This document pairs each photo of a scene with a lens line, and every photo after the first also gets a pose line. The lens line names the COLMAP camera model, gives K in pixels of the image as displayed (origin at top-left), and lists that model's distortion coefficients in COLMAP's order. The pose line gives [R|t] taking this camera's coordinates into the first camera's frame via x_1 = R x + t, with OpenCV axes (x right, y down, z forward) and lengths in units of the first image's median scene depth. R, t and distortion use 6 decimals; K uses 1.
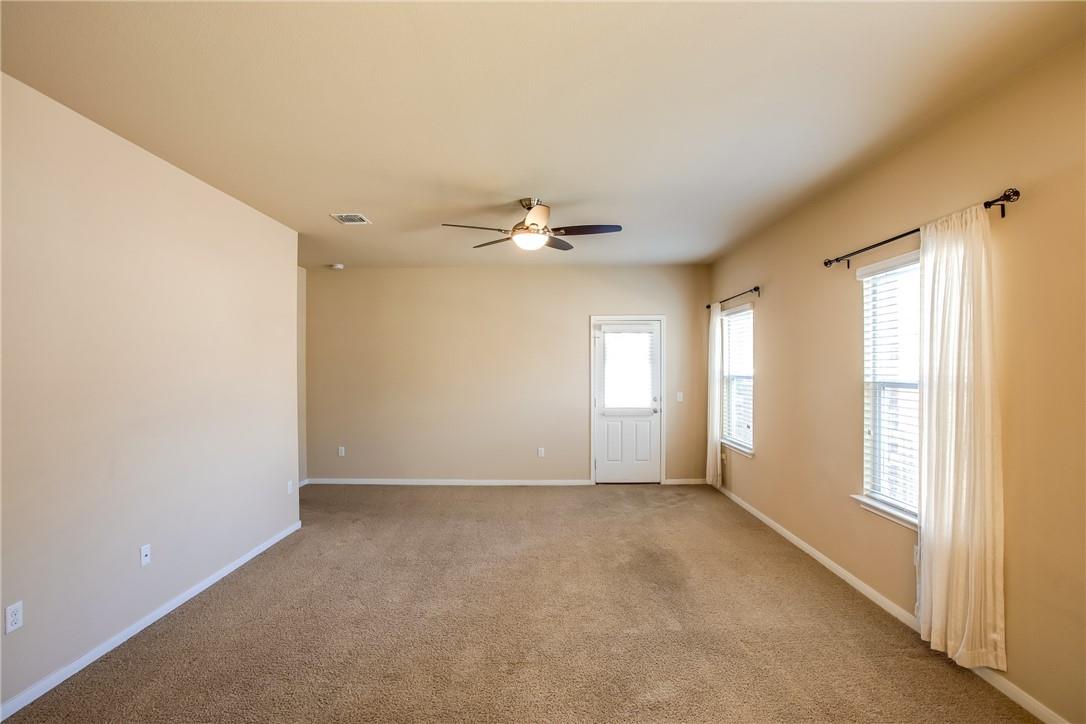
lens RADIAL K [[528.4, 0, 539.2], [0, 528.4, 367.0], [0, 0, 1]] dist [-0.074697, 0.027082]
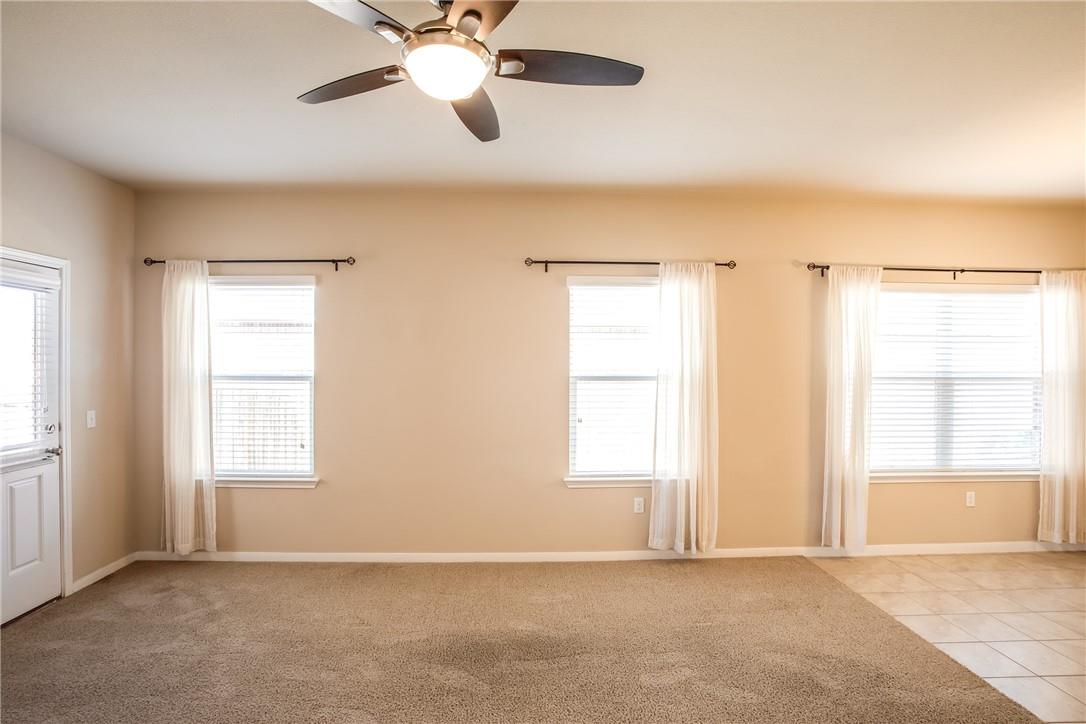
lens RADIAL K [[540.4, 0, 550.5], [0, 540.4, 364.8], [0, 0, 1]] dist [-0.071793, 0.030957]
pose [[-0.056715, -0.004545, 0.998380, -0.337442], [-0.002567, 0.999987, 0.004407, -0.001906], [-0.998387, -0.002313, -0.056726, 0.671473]]
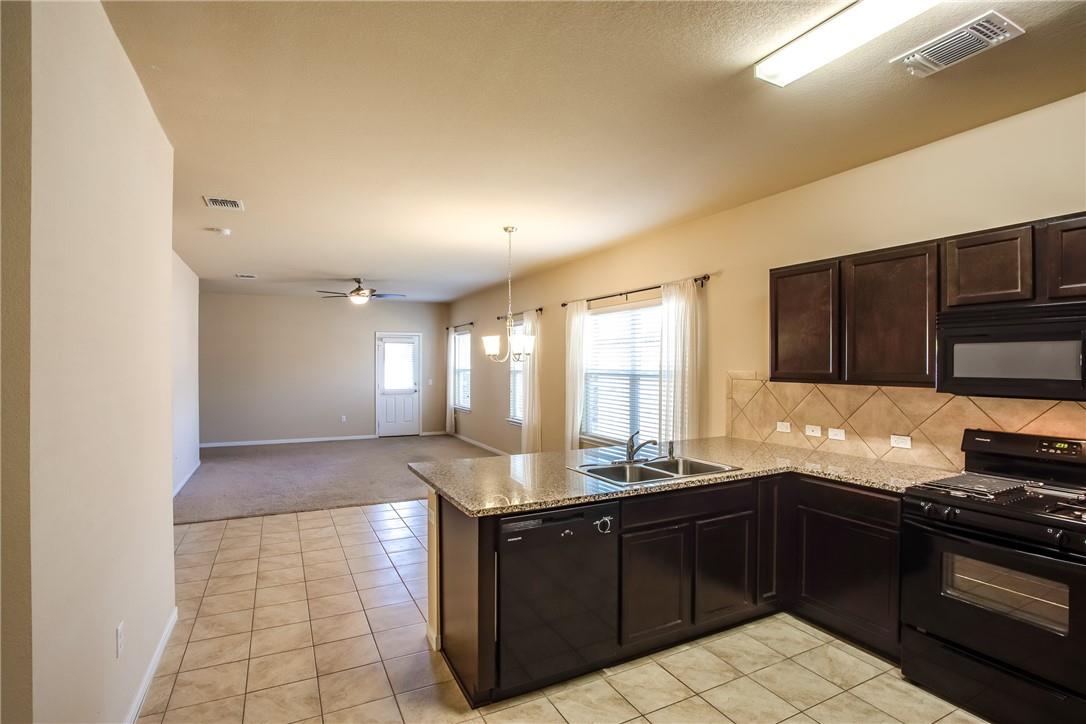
lens RADIAL K [[528.4, 0, 539.2], [0, 528.4, 367.0], [0, 0, 1]] dist [-0.074697, 0.027082]
pose [[0.886209, 0.001202, 0.463284, -0.234990], [-0.003637, 0.999984, 0.004362, 0.000490], [-0.463271, -0.005551, 0.886199, -0.748931]]
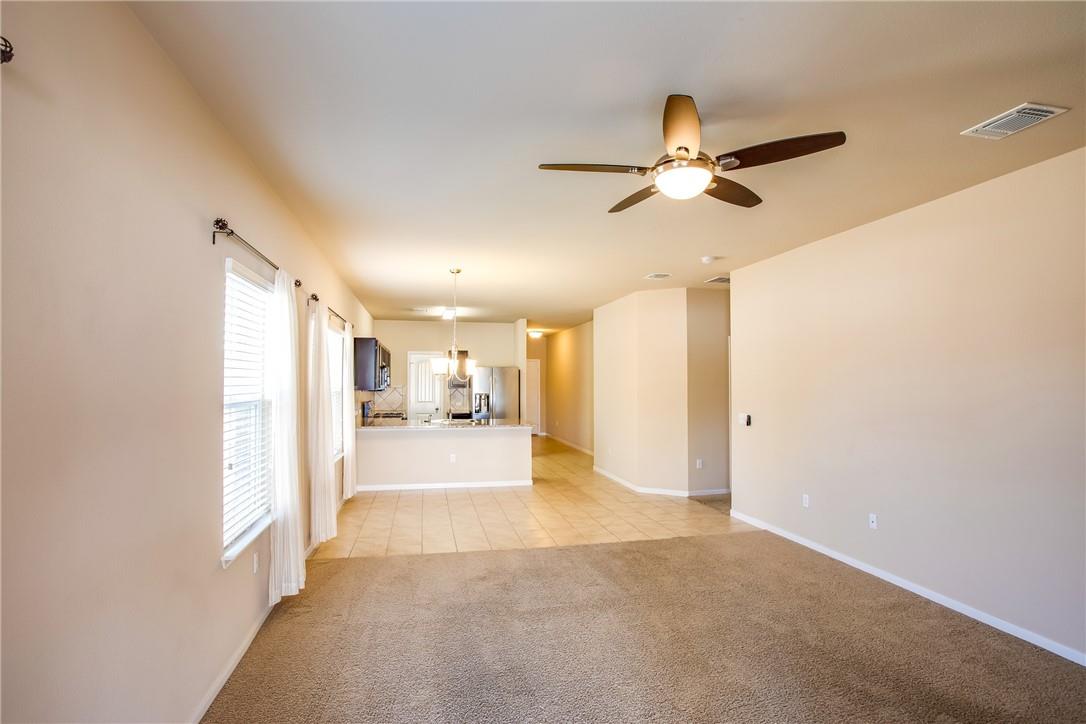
lens RADIAL K [[528.4, 0, 539.2], [0, 528.4, 367.0], [0, 0, 1]] dist [-0.074697, 0.027082]
pose [[-0.972931, -0.003203, -0.231072, 0.210575], [0.003048, 0.999639, -0.026690, -0.003086], [0.231075, -0.026671, -0.972570, 1.124593]]
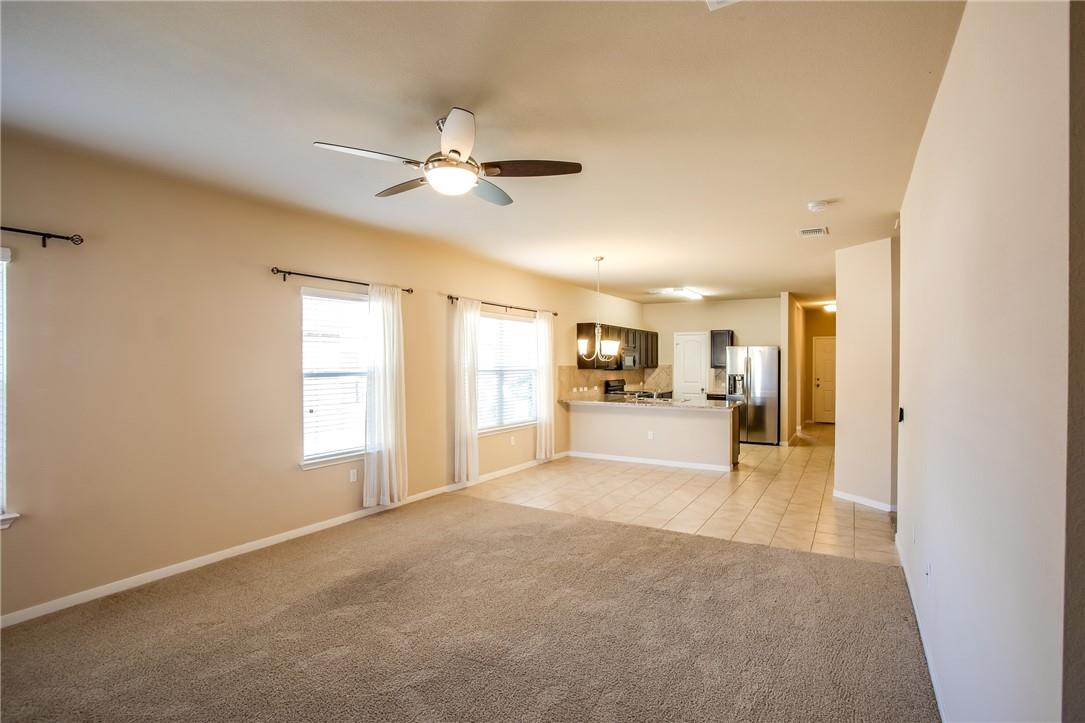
lens RADIAL K [[530.6, 0, 541.4], [0, 530.6, 364.1], [0, 0, 1]] dist [-0.068556, 0.000486]
pose [[-0.866053, -0.001066, 0.499951, -0.337846], [0.000782, 0.999994, 0.003487, -0.000565], [-0.499951, 0.003411, -0.866047, 1.117328]]
